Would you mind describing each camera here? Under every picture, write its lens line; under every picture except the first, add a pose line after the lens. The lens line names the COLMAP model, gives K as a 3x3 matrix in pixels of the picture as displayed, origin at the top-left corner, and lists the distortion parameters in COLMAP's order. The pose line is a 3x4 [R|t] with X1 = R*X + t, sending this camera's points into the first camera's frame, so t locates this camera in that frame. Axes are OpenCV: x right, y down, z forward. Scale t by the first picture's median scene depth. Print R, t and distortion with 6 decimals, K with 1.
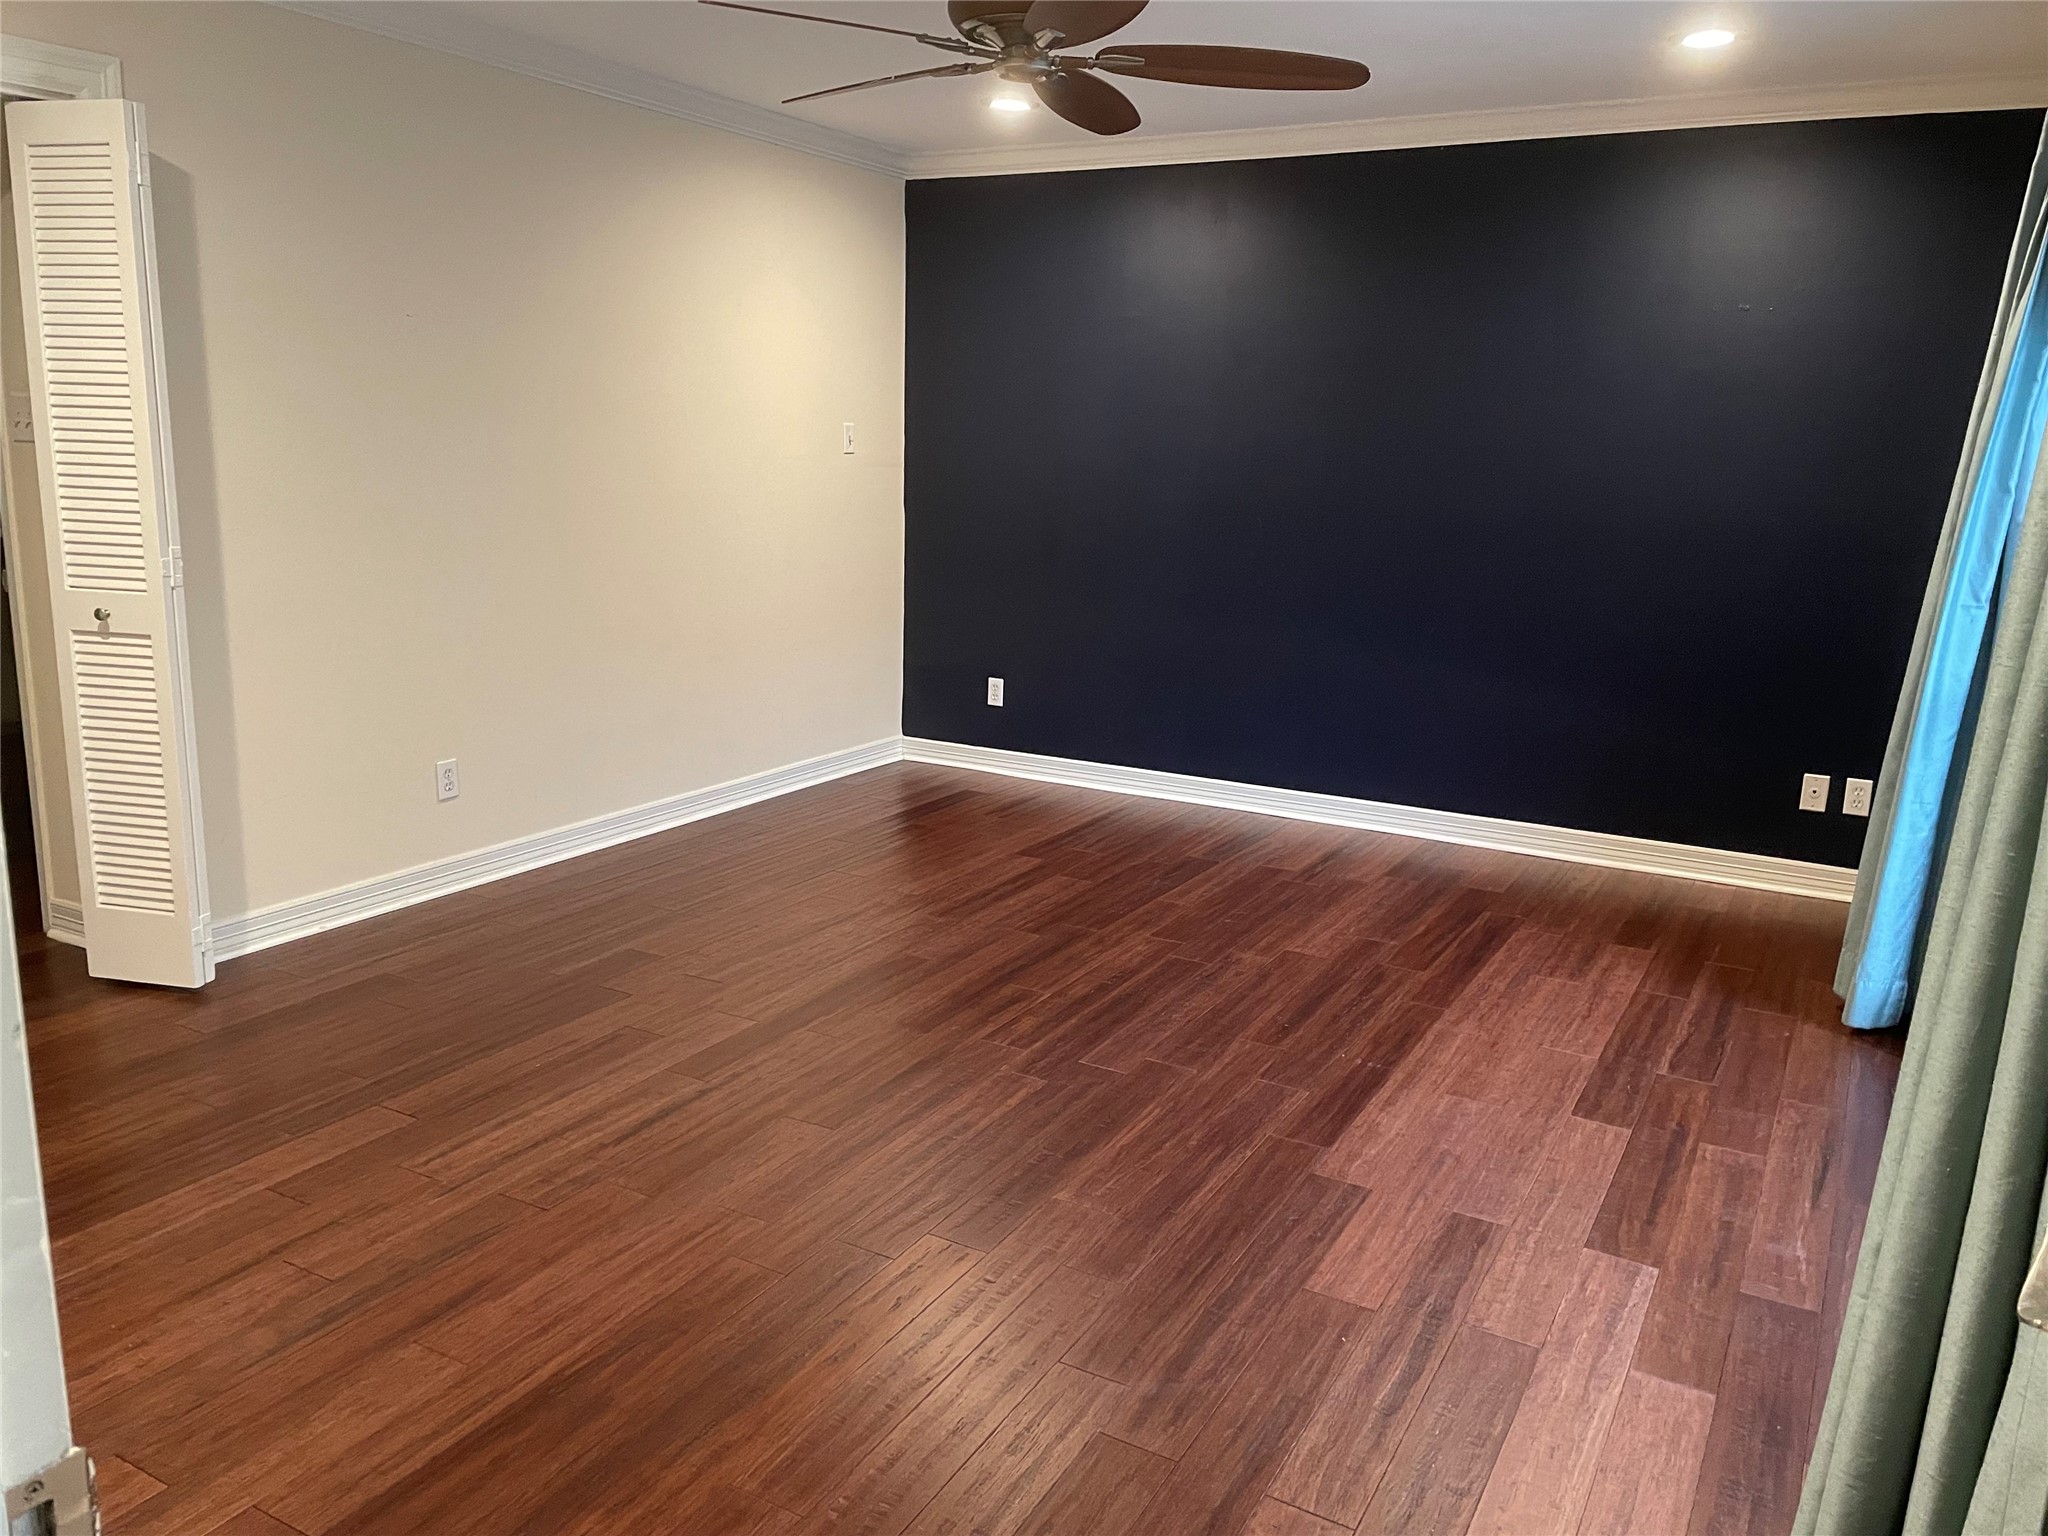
lens RADIAL K [[1558.3, 0, 1033.6], [0, 1558.3, 758.6], [0, 0, 1]] dist [0.096251, -0.122267]
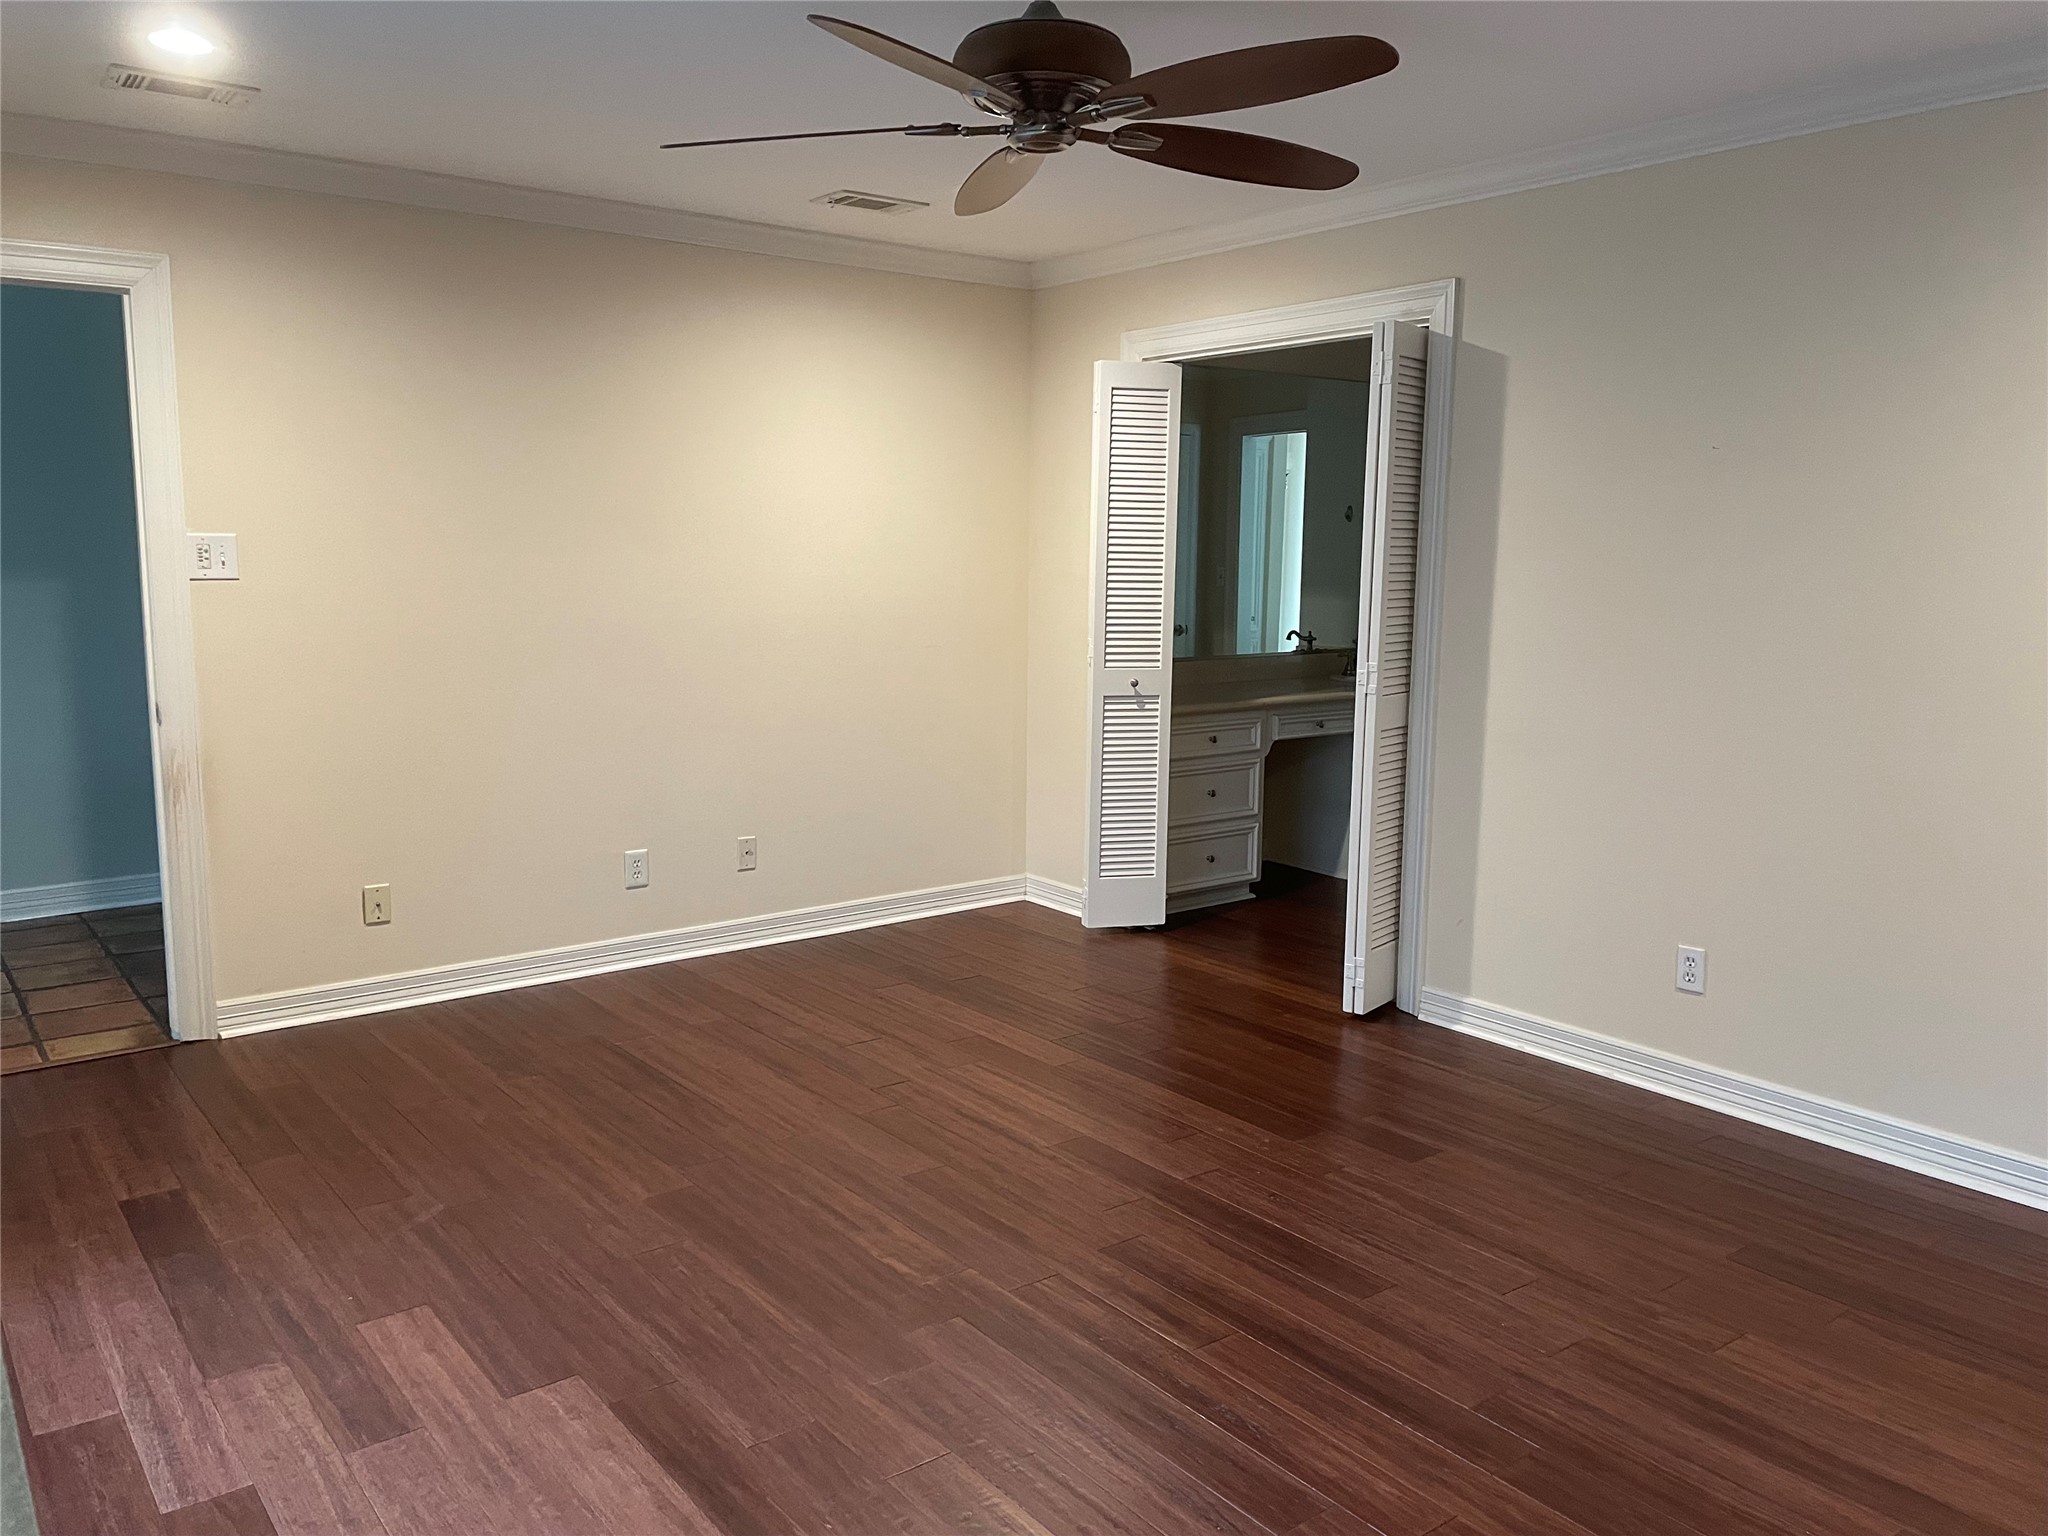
lens RADIAL K [[1558.3, 0, 1033.6], [0, 1558.3, 758.6], [0, 0, 1]] dist [0.096251, -0.122267]
pose [[-0.400255, 0.091897, -0.911784, 0.868882], [-0.207033, 0.960168, 0.187656, -0.290844], [0.892711, 0.263880, -0.365286, 1.495229]]
